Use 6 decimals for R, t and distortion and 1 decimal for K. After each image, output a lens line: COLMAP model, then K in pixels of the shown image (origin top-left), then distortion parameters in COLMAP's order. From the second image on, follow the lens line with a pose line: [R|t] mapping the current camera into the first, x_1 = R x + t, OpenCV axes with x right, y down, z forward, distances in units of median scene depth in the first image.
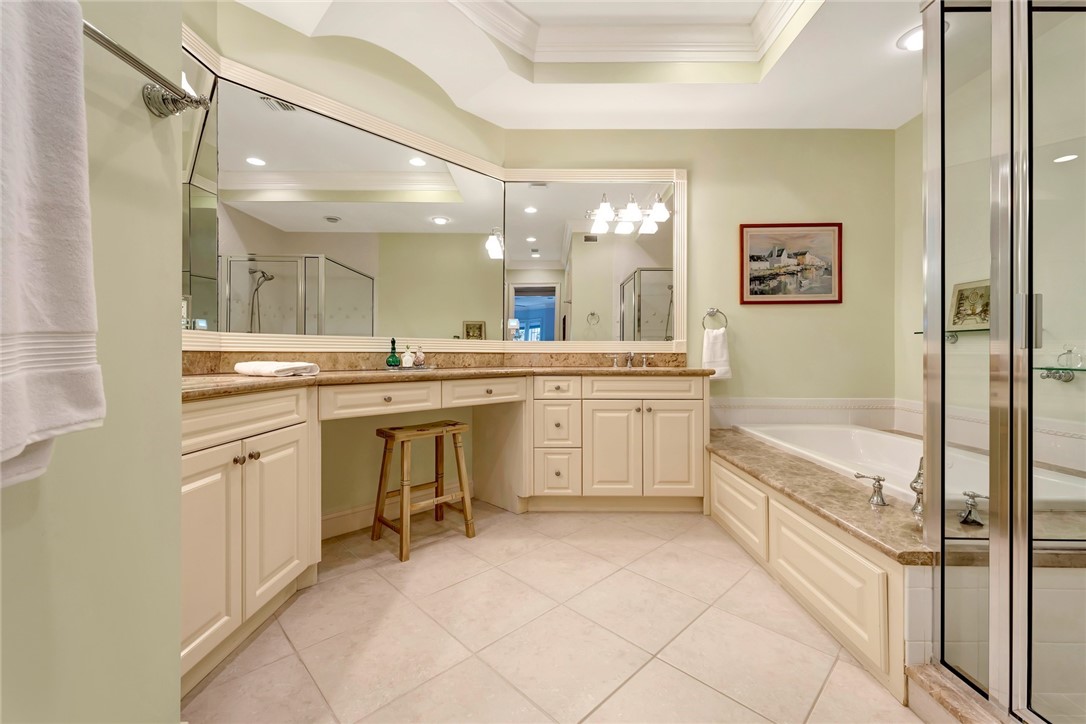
lens RADIAL K [[435.3, 0, 543.3], [0, 435.3, 356.3], [0, 0, 1]] dist [0.007218, 0.000274]
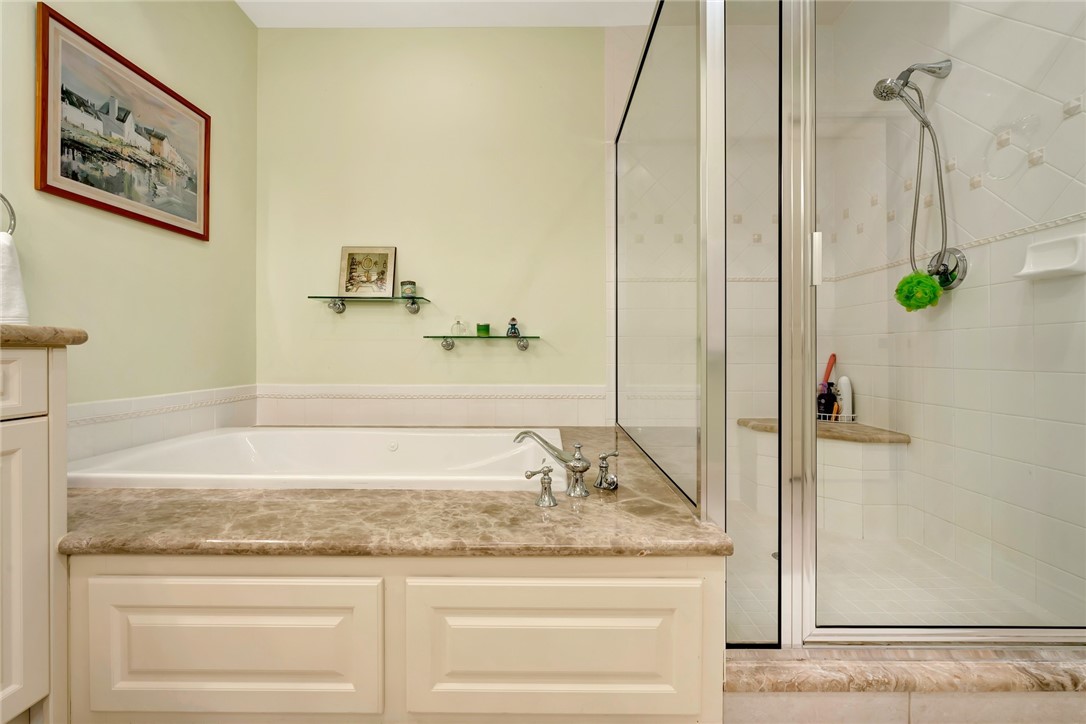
lens RADIAL K [[471.0, 0, 545.8], [0, 471.0, 349.3], [0, 0, 1]] dist [-0.002930, -0.001846]
pose [[-0.004338, 0.004297, 0.999981, -0.008303], [0.002665, 0.999987, -0.004286, 0.041488], [-0.999987, 0.002646, -0.004349, 0.507247]]
